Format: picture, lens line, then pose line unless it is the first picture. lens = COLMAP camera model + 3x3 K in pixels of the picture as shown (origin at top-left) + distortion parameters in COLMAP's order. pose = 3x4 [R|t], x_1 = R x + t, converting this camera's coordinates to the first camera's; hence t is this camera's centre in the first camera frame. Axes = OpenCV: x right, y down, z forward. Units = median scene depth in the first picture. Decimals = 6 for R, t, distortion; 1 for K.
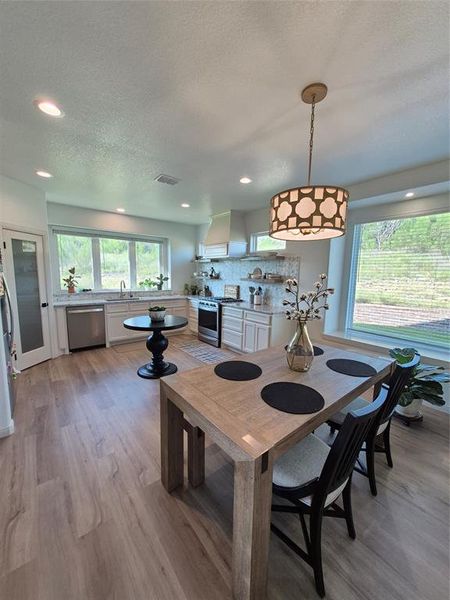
lens RADIAL K [[235.3, 0, 227.6], [0, 235.3, 302.8], [0, 0, 1]] dist [-0.000427, 0.000045]
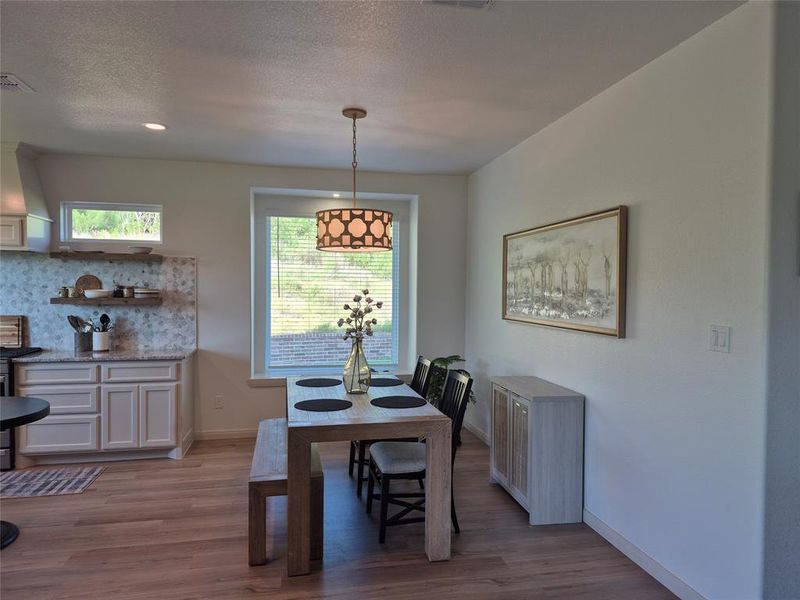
lens RADIAL K [[557.4, 0, 400.0], [0, 557.4, 300.0], [0, 0, 1]] dist [0.084542, -0.103409]
pose [[0.468630, -0.034002, 0.882740, -0.591361], [0.112040, 0.993477, -0.021212, -0.004434], [-0.876261, 0.108843, 0.469382, -0.079096]]
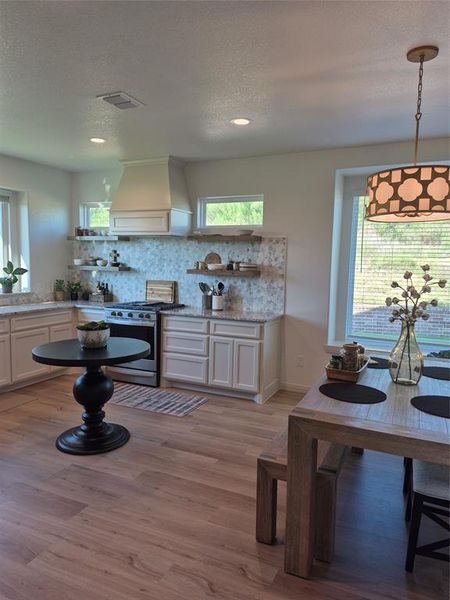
lens RADIAL K [[414.6, 0, 220.7], [0, 414.6, 301.3], [0, 0, 1]] dist [0.093120, -0.101765]
pose [[0.904009, -0.041118, 0.425531, -0.337613], [0.050758, 0.998647, -0.011335, -0.004231], [-0.424489, 0.031846, 0.904873, -0.017426]]
